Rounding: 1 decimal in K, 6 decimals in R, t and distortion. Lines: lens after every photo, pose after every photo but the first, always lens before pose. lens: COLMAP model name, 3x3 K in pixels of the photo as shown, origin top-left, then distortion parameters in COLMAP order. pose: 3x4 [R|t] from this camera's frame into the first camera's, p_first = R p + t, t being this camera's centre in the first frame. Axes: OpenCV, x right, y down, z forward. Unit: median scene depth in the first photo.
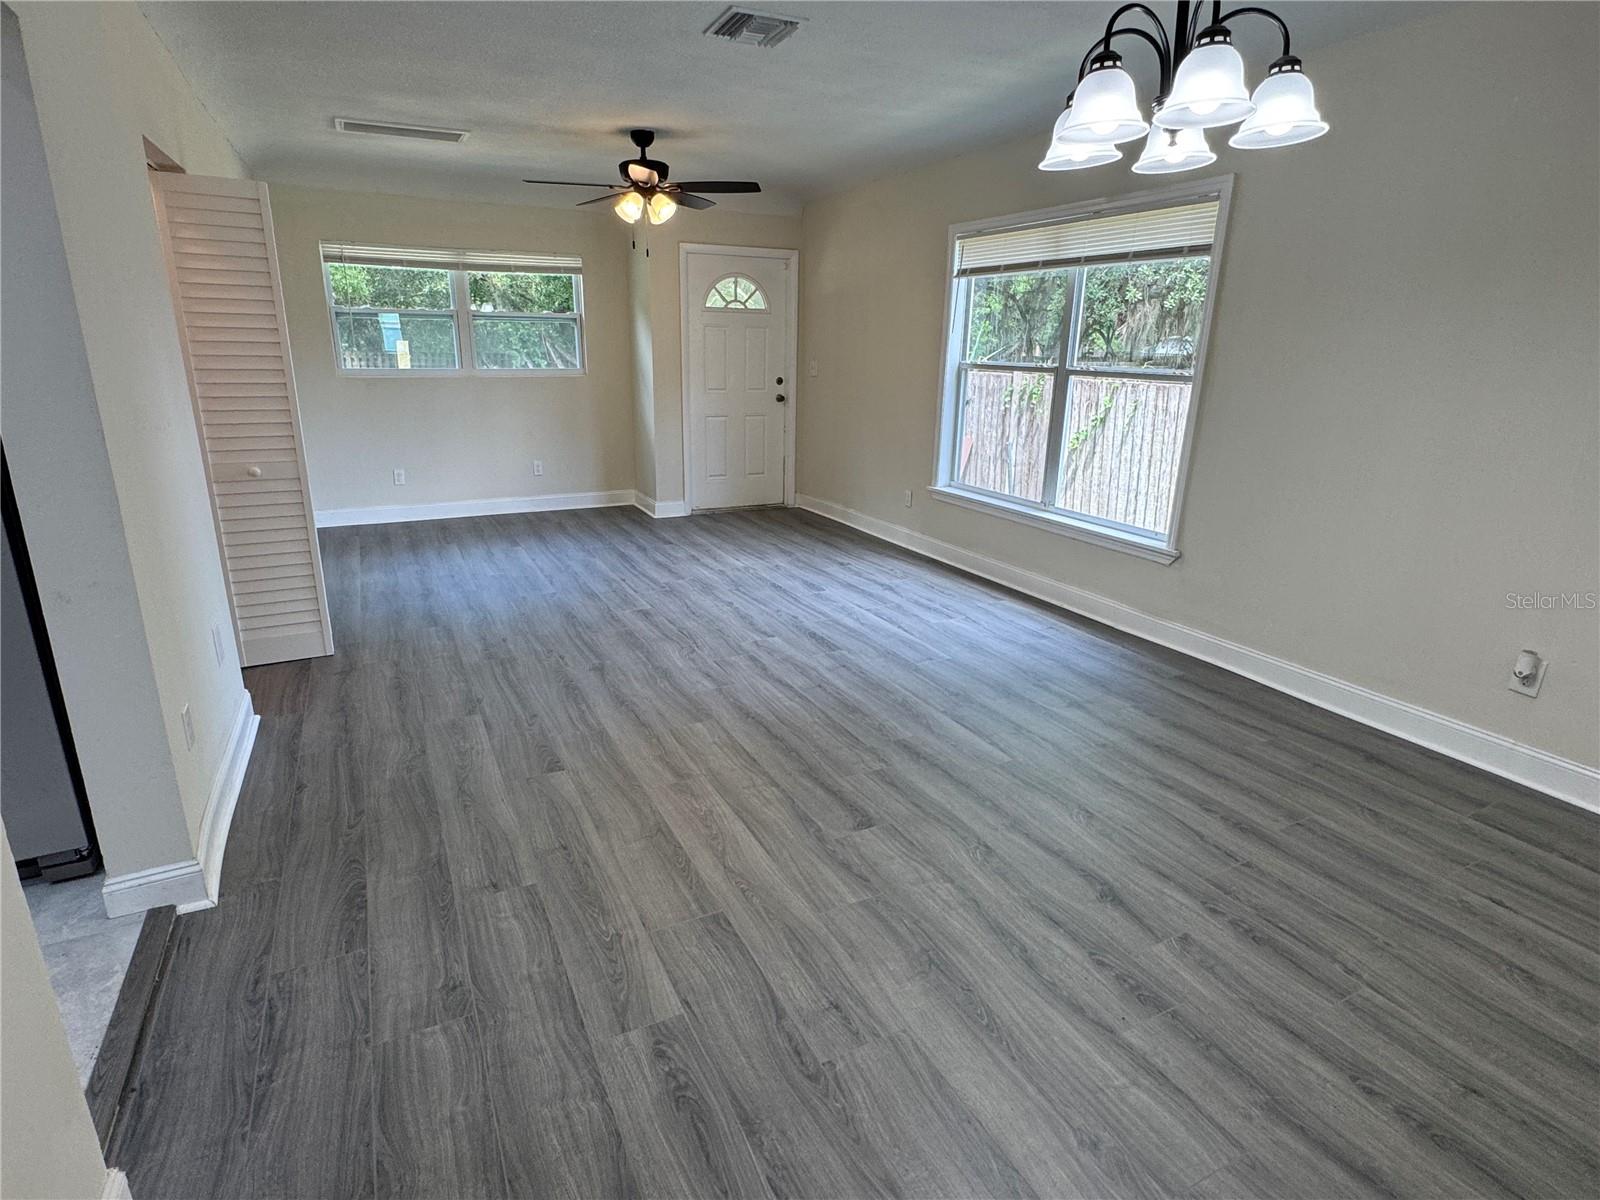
lens RADIAL K [[847.5, 0, 799.1], [0, 847.5, 600.6], [0, 0, 1]] dist [-0.002512, 0.000999]
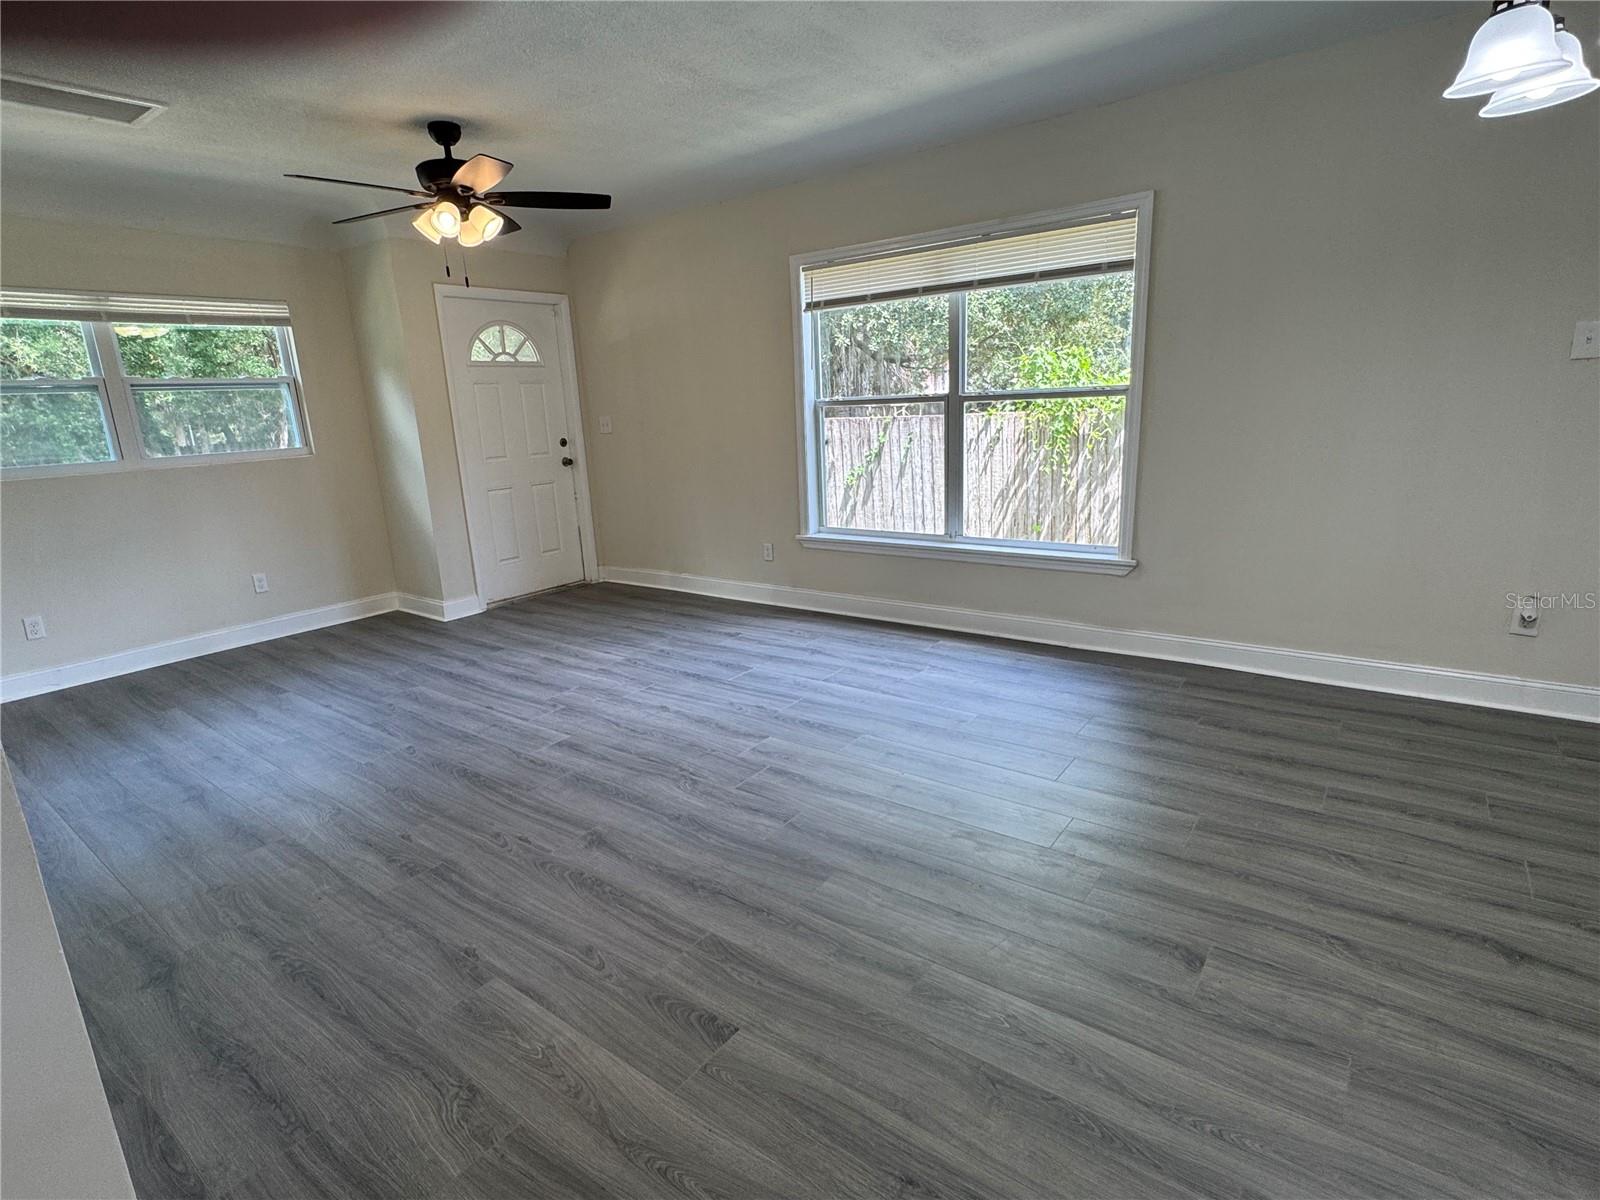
lens RADIAL K [[802.7, 0, 804.4], [0, 802.7, 602.4], [0, 0, 1]] dist [-0.000323, -0.002806]
pose [[0.894061, -0.164607, 0.416605, -0.297023], [0.187900, 0.982070, -0.015213, -0.065632], [-0.406631, 0.091881, 0.908960, 0.280027]]
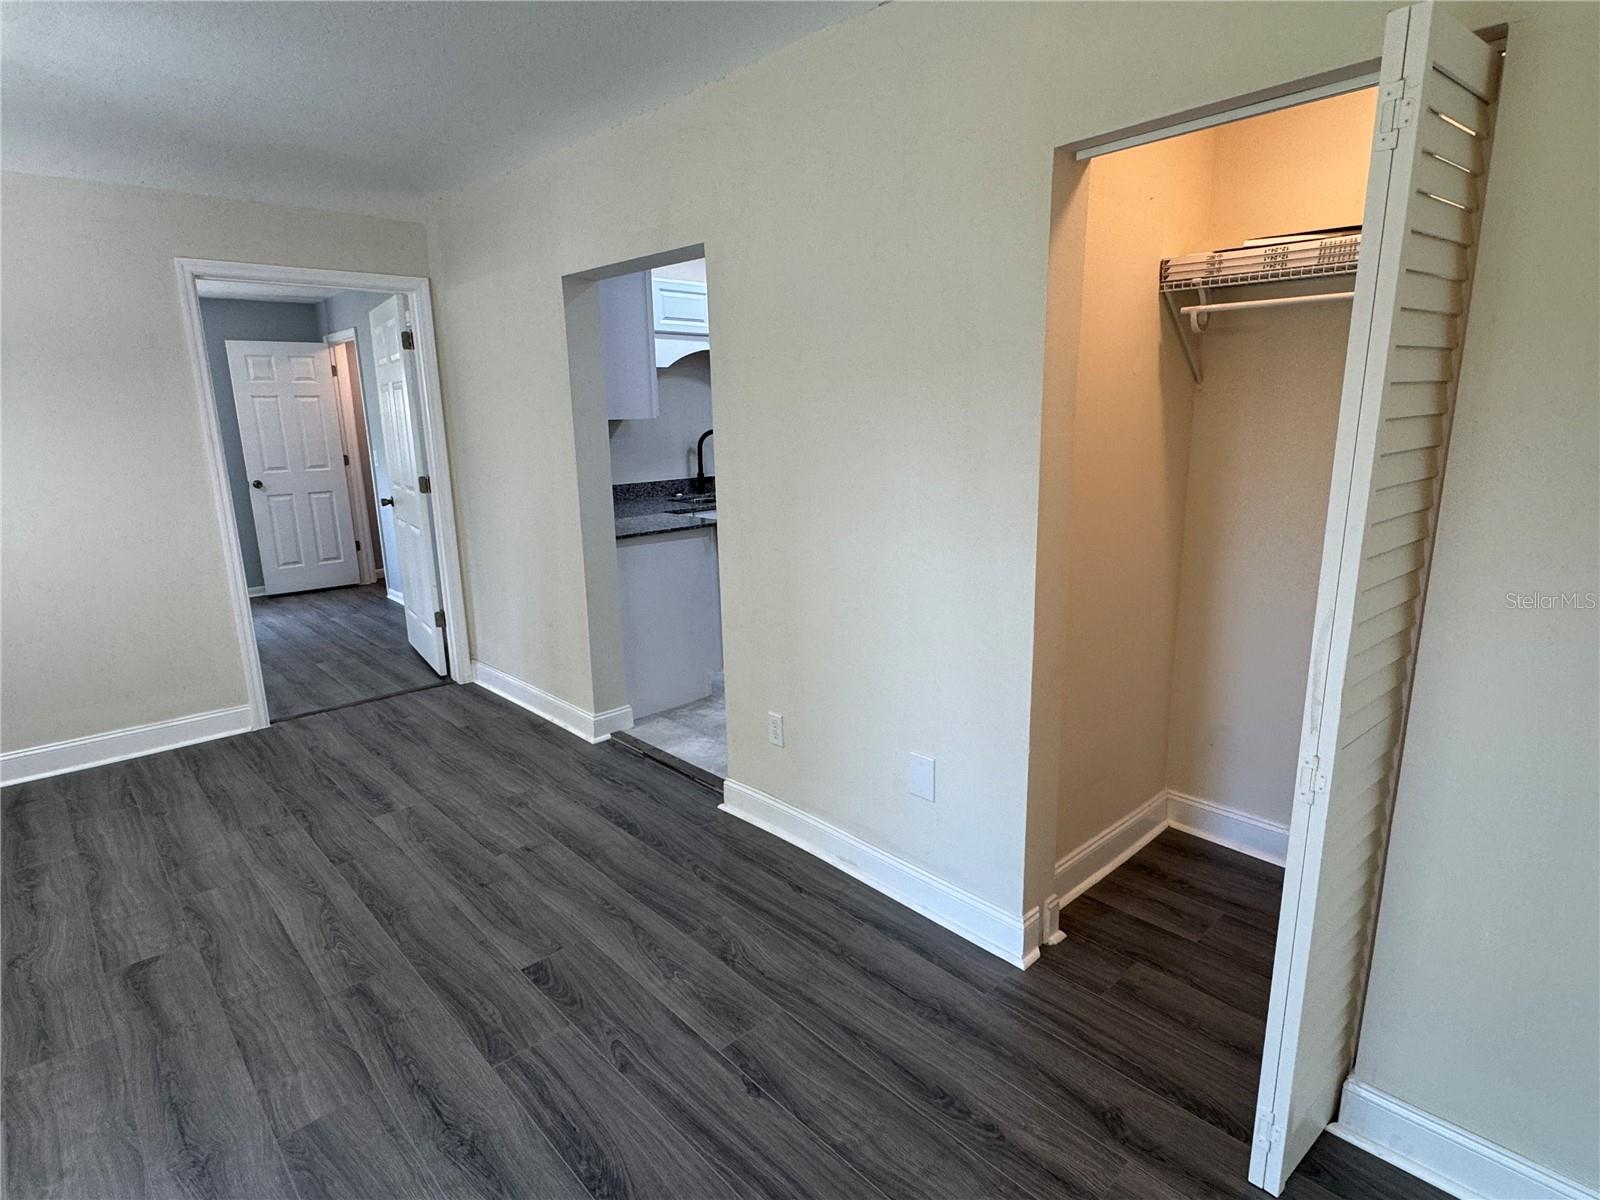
lens RADIAL K [[847.5, 0, 799.1], [0, 847.5, 603.4], [0, 0, 1]] dist [-0.002512, 0.000999]
pose [[-0.957832, 0.068488, -0.279047, -0.226254], [-0.078793, 0.871337, 0.484317, -0.345449], [0.276314, 0.485881, -0.829199, 1.076346]]
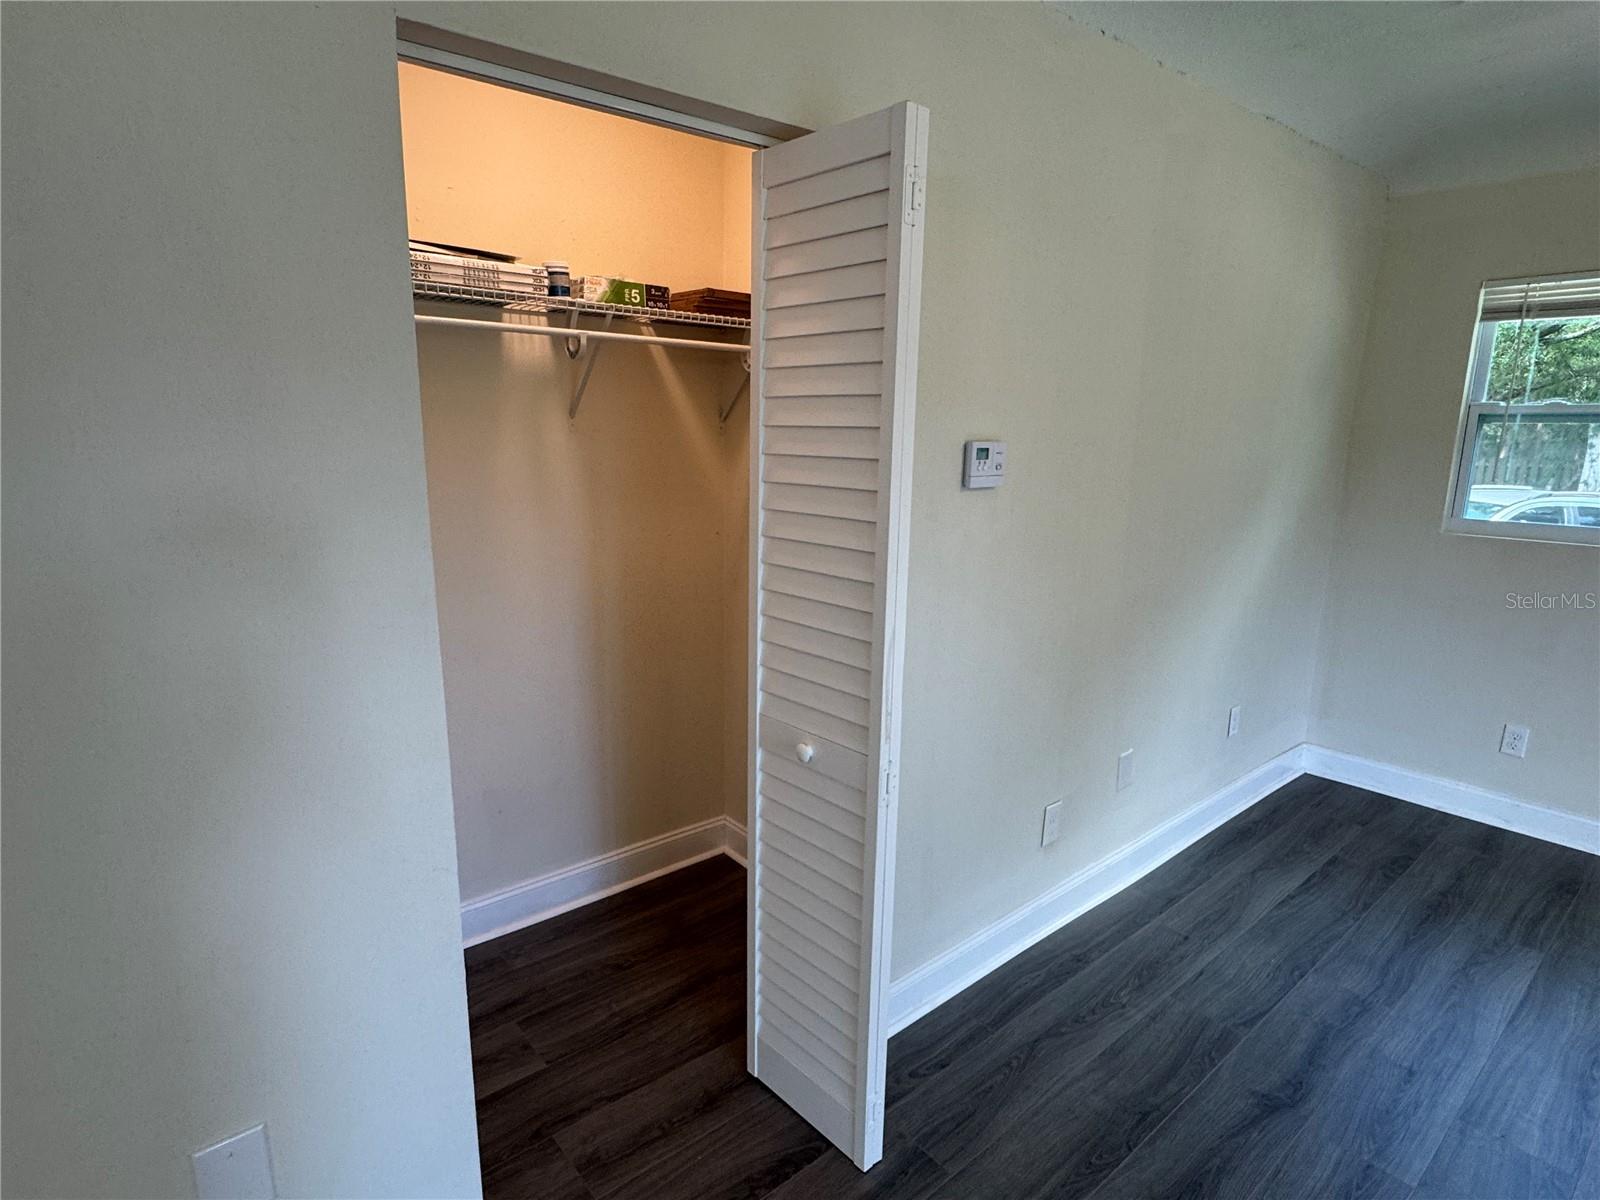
lens RADIAL K [[847.5, 0, 791.9], [0, 847.5, 589.6], [0, 0, 1]] dist [-0.002512, 0.000999]
pose [[0.220997, 0.190341, -0.956520, -0.179828], [-0.299463, 0.946634, 0.119185, -0.252559], [0.928161, 0.260103, 0.266204, 0.721326]]
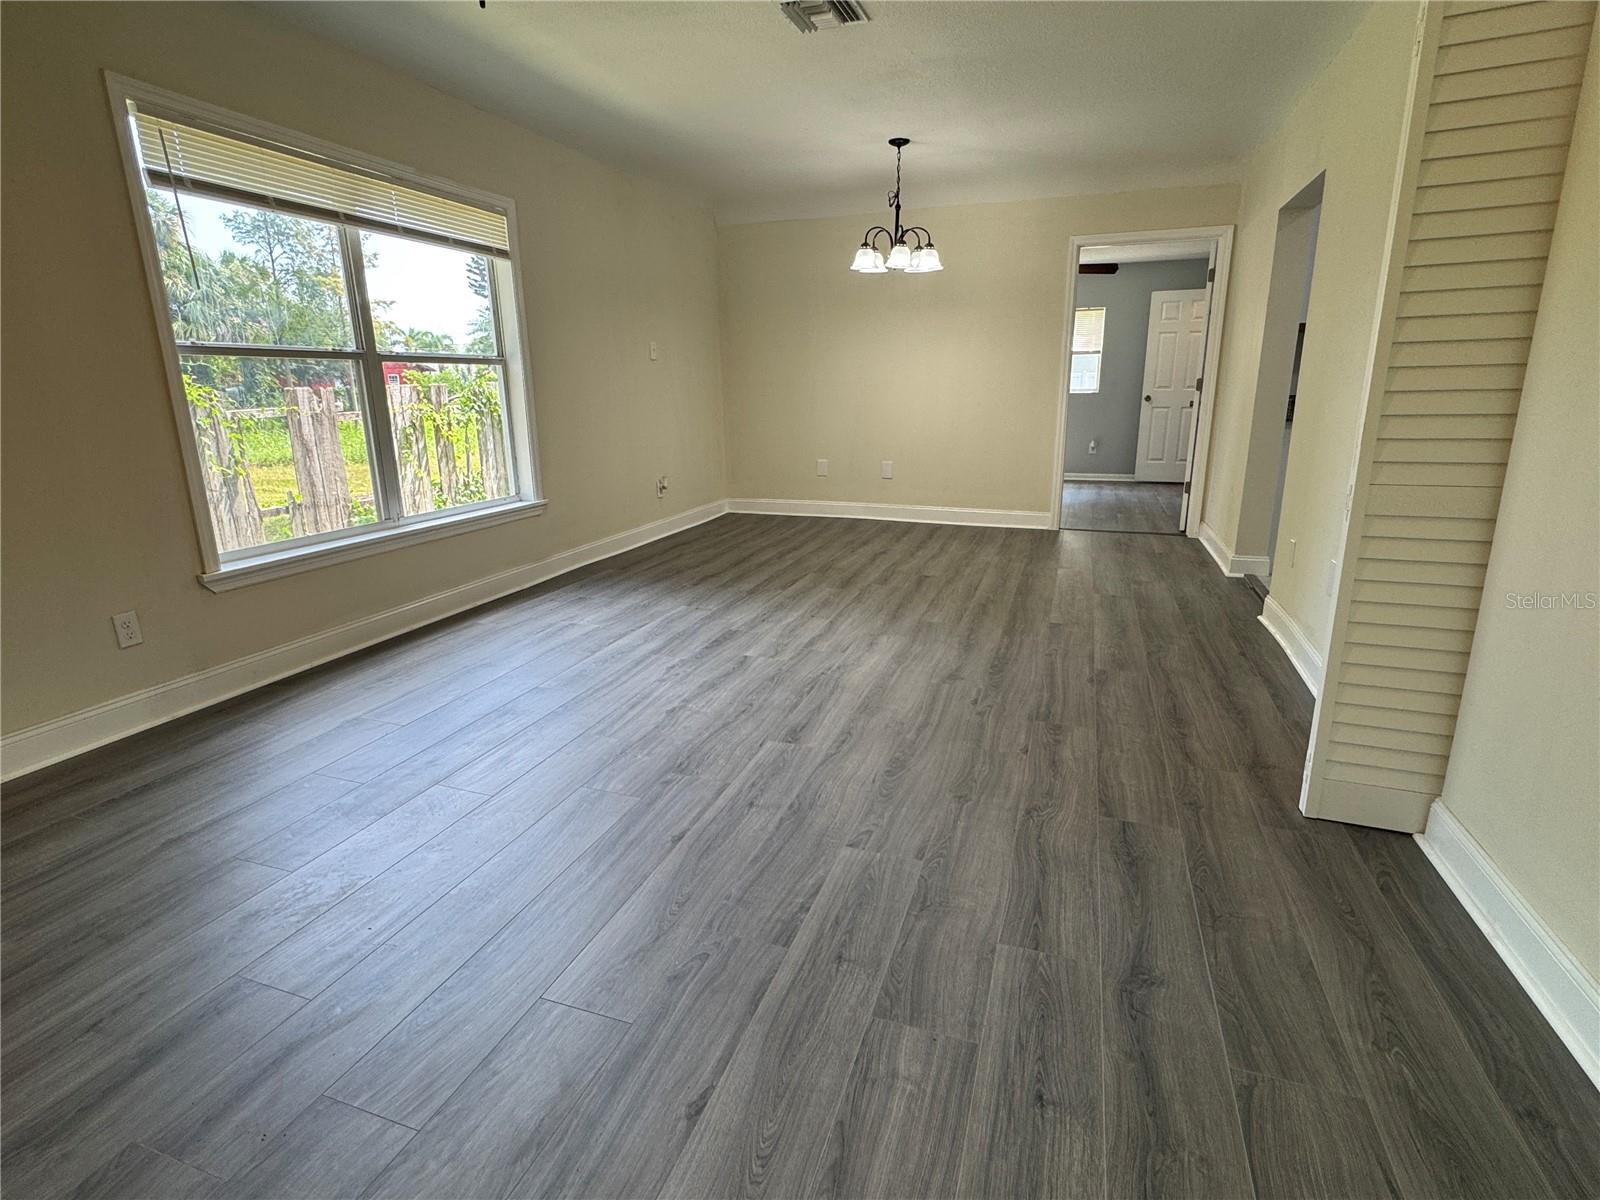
lens RADIAL K [[802.7, 0, 793.1], [0, 802.7, 600.7], [0, 0, 1]] dist [-0.000323, -0.002806]
pose [[-0.692669, -0.195818, 0.694165, -0.626949], [0.210952, 0.865352, 0.454605, -0.371732], [-0.689716, 0.461326, -0.558095, 1.405742]]
